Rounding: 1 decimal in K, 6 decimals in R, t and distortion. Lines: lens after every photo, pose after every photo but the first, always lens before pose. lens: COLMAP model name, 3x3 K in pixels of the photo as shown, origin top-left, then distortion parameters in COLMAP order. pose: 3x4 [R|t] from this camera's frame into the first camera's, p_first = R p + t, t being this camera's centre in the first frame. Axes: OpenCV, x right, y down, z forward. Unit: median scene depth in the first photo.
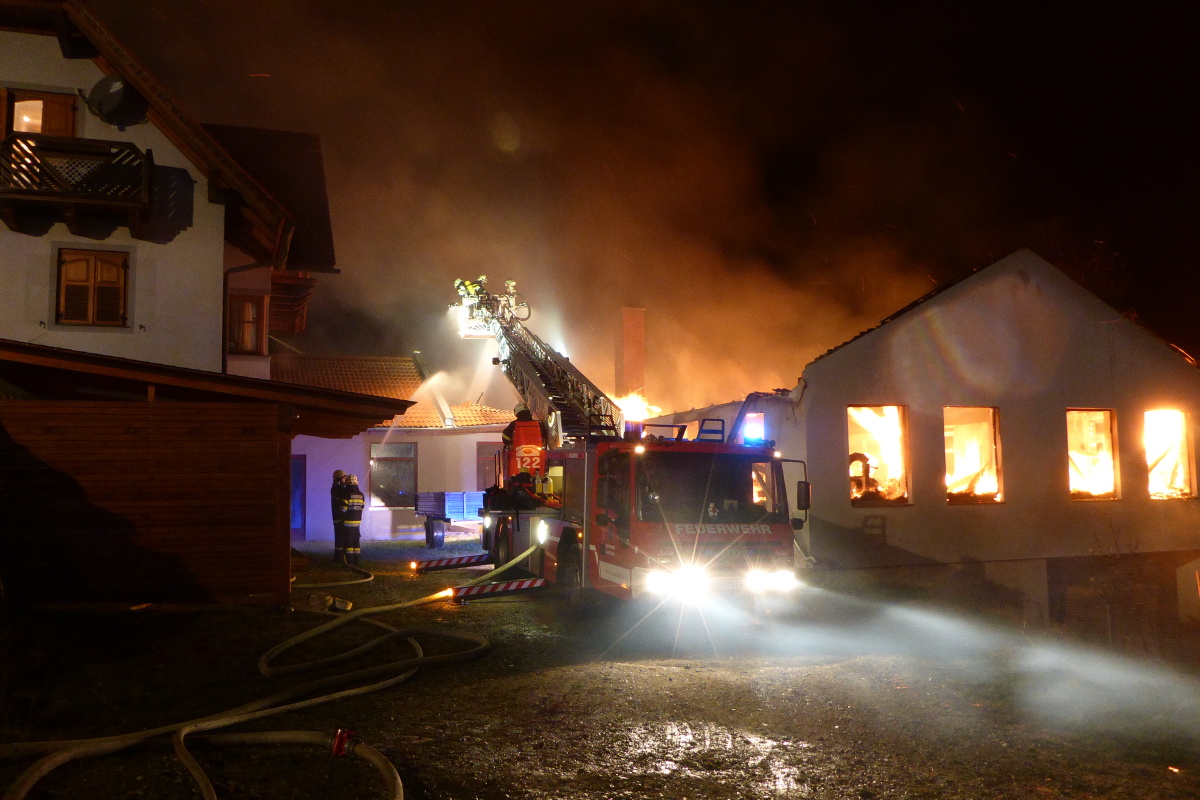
lens RADIAL K [[1018.0, 0, 600.0], [0, 1018.0, 400.0], [0, 0, 1]] dist [-0.028016, -0.004363]
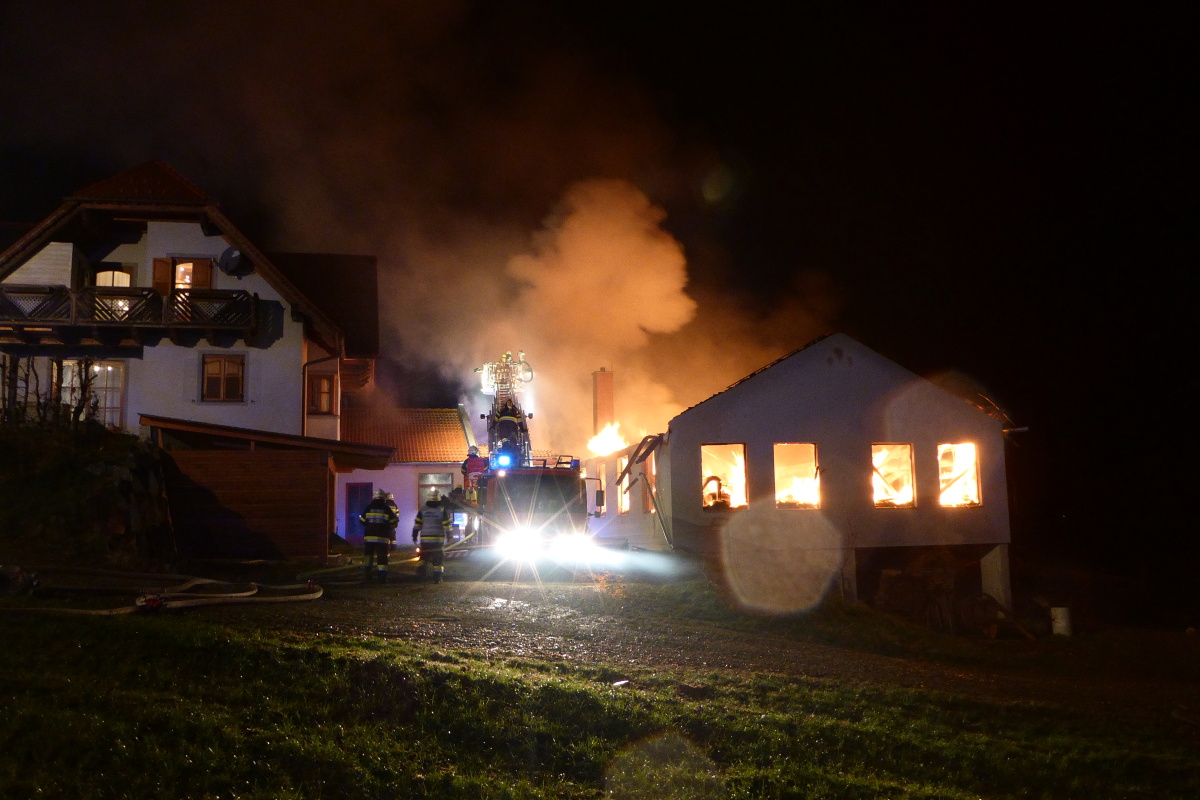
lens RADIAL K [[1024.9, 0, 600.0], [0, 1024.9, 400.0], [0, 0, 1]] dist [-0.017467, -0.004376]
pose [[0.992866, -0.018586, -0.117775, 0.311552], [0.014974, 0.999392, -0.031480, -0.016663], [0.118288, 0.029492, 0.992541, -0.595014]]
